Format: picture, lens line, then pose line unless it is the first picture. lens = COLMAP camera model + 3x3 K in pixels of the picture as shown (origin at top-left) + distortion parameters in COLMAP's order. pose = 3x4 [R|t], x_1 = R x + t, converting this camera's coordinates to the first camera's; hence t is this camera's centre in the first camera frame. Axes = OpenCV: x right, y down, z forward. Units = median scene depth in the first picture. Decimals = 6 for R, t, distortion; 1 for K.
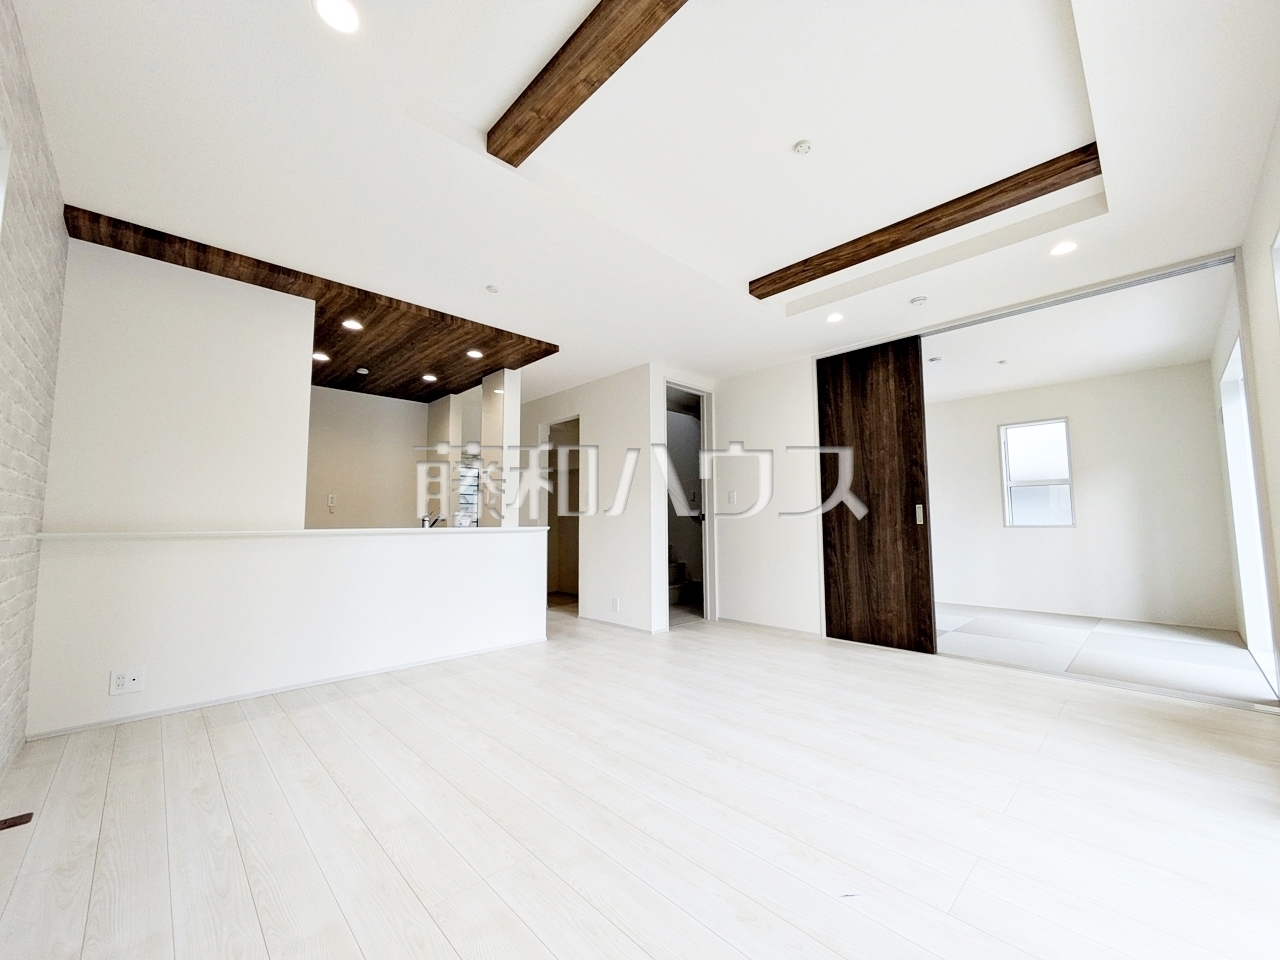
lens RADIAL K [[509.6, 0, 644.4], [0, 509.6, 478.0], [0, 0, 1]] dist [0.000679, 0.001736]
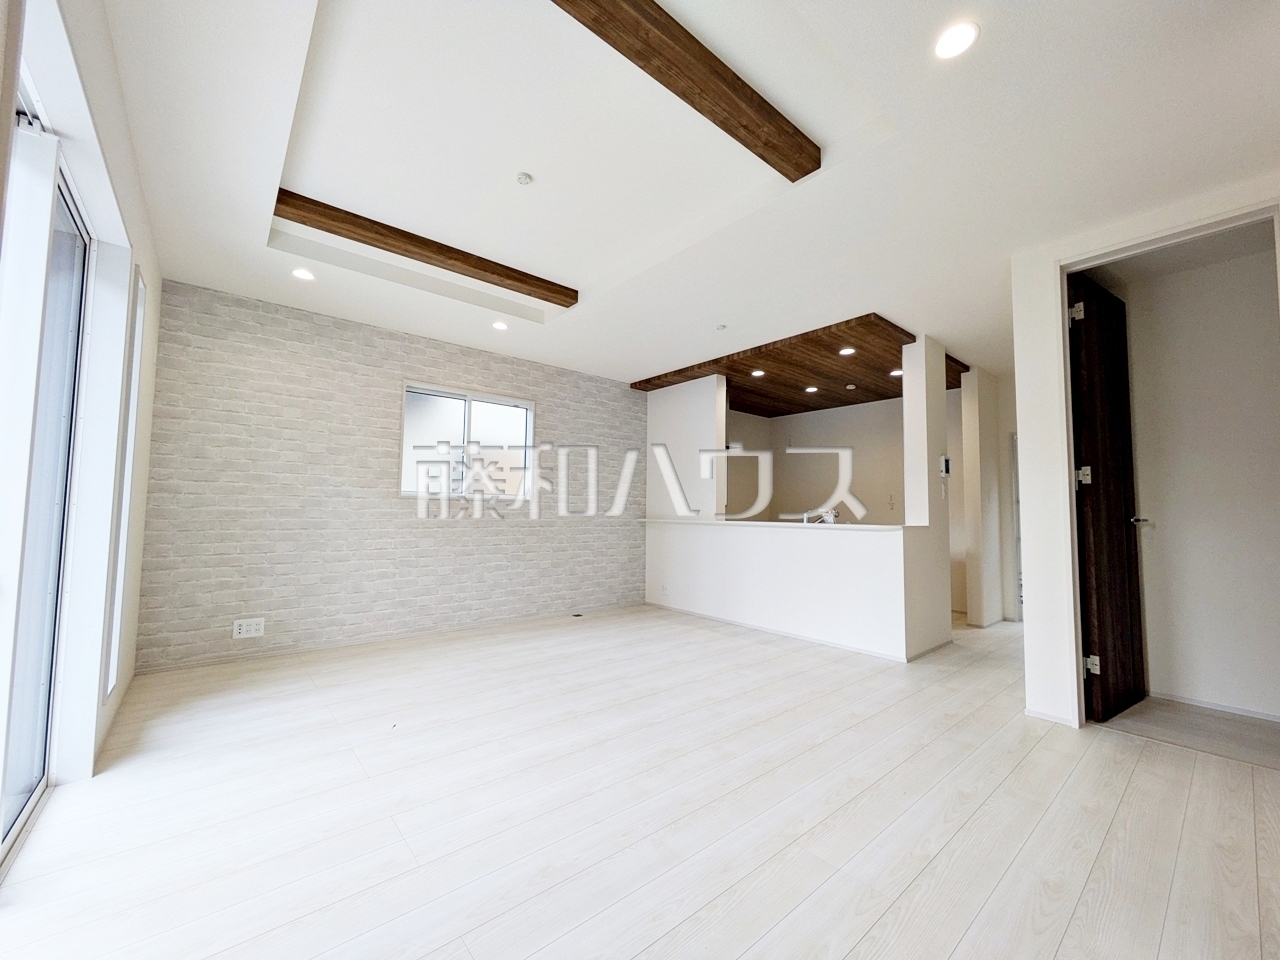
lens RADIAL K [[509.6, 0, 645.1], [0, 509.6, 481.7], [0, 0, 1]] dist [0.000679, 0.001736]
pose [[-0.067967, -0.055719, -0.996130, 0.915374], [0.073683, 0.995432, -0.060708, 0.058646], [0.994963, -0.077524, -0.063551, 0.871989]]
